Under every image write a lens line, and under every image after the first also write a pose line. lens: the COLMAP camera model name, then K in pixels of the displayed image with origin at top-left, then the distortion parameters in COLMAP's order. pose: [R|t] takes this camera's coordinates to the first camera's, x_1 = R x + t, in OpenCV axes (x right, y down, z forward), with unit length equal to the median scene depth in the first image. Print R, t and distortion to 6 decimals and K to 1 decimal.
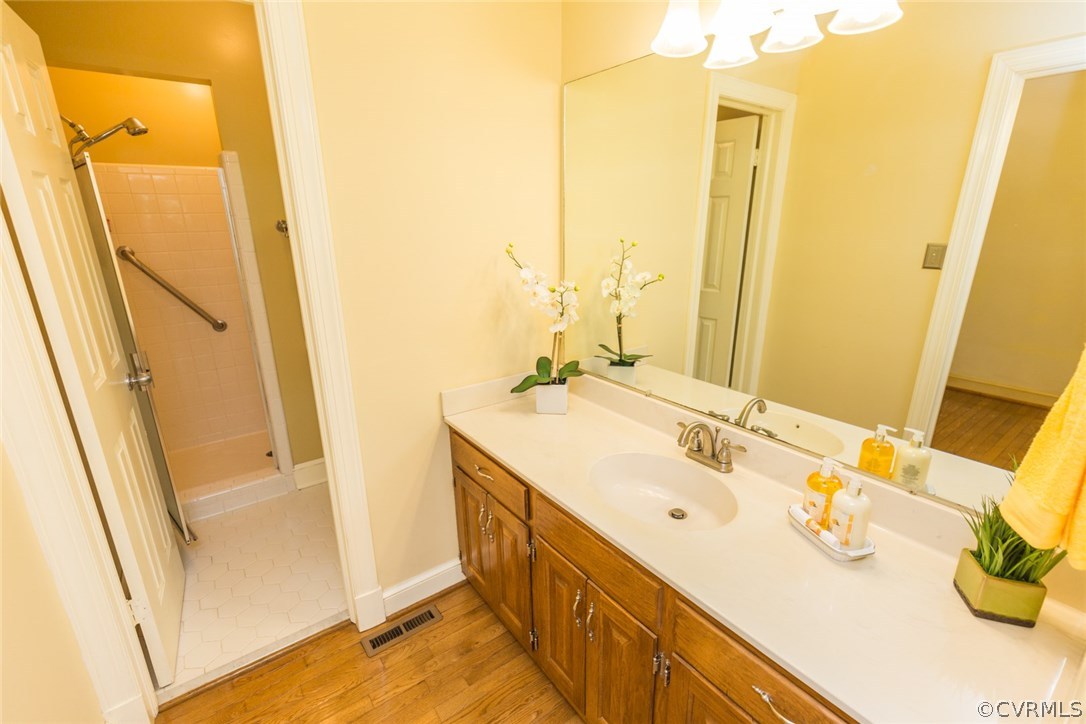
lens RADIAL K [[486.7, 0, 543.4], [0, 486.7, 366.3], [0, 0, 1]] dist [0.001529, -0.000377]
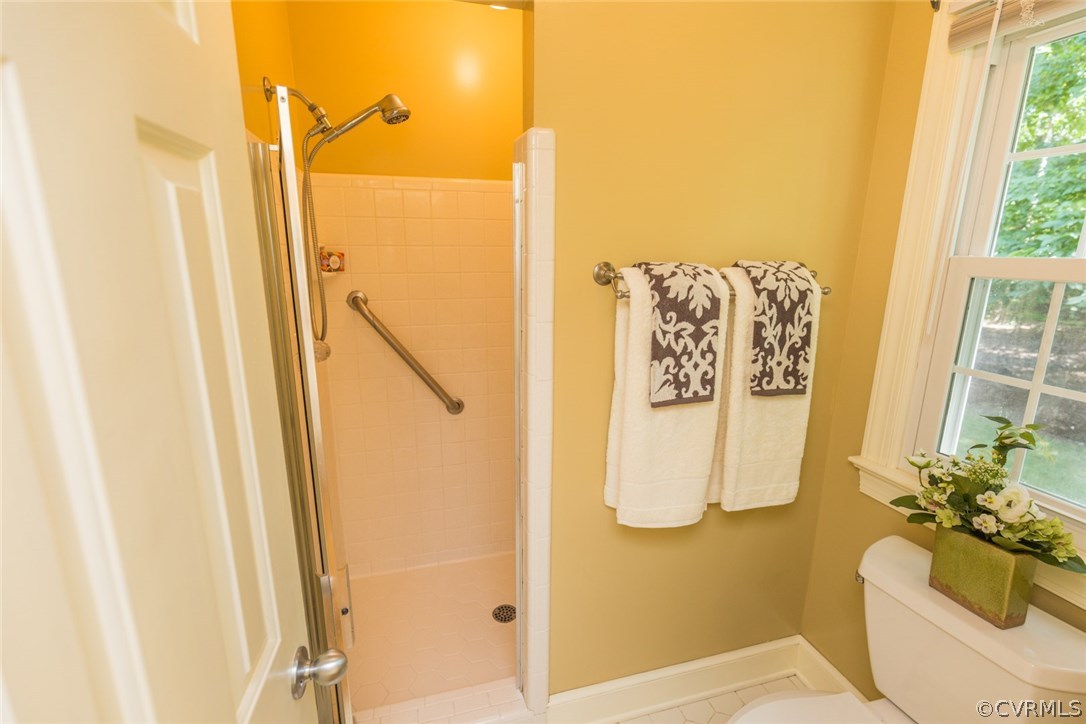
lens RADIAL K [[488.3, 0, 537.1], [0, 488.3, 360.8], [0, 0, 1]] dist [-0.000533, -0.000214]
pose [[0.931499, 0.093454, -0.351533, -0.424292], [-0.118368, 0.991710, -0.050012, -0.166005], [0.343945, 0.088196, 0.934839, 0.515762]]
